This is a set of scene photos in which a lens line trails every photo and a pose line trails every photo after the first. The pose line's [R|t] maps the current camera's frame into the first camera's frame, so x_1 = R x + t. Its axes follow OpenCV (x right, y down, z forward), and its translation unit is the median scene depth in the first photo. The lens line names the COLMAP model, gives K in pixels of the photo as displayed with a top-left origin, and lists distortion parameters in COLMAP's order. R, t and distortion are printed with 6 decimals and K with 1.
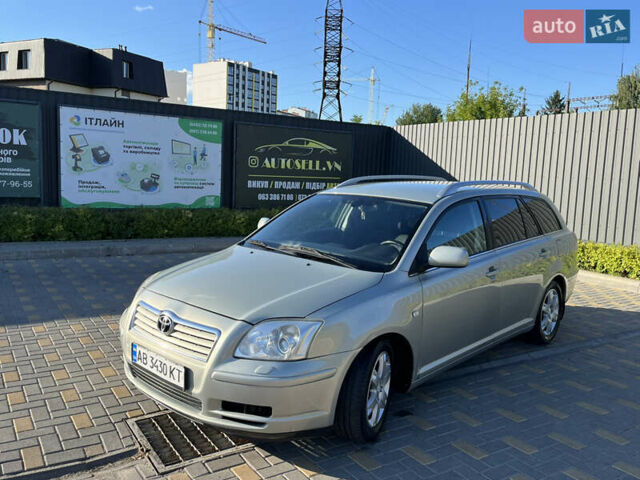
lens RADIAL K [[565.7, 0, 321.5], [0, 565.7, 237.9], [0, 0, 1]] dist [0.031811, -0.010456]
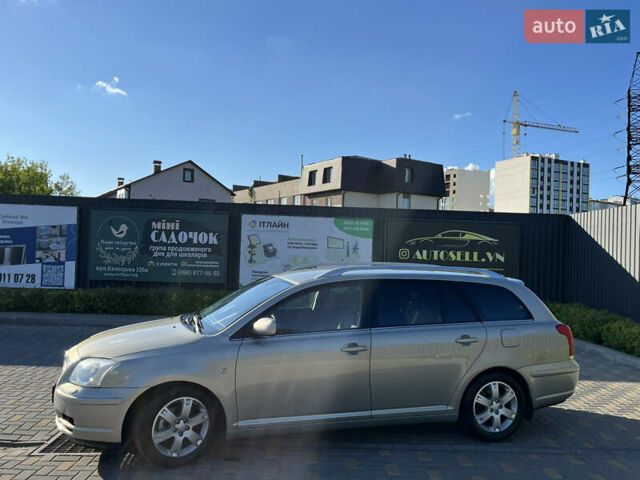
lens RADIAL K [[562.4, 0, 307.7], [0, 562.4, 250.1], [0, 0, 1]] dist [0.007924, -0.005716]
pose [[0.843550, -0.019040, -0.536712, 0.296695], [-0.059803, 0.989826, -0.129107, 0.006547], [0.533710, 0.141005, 0.833829, 0.014294]]
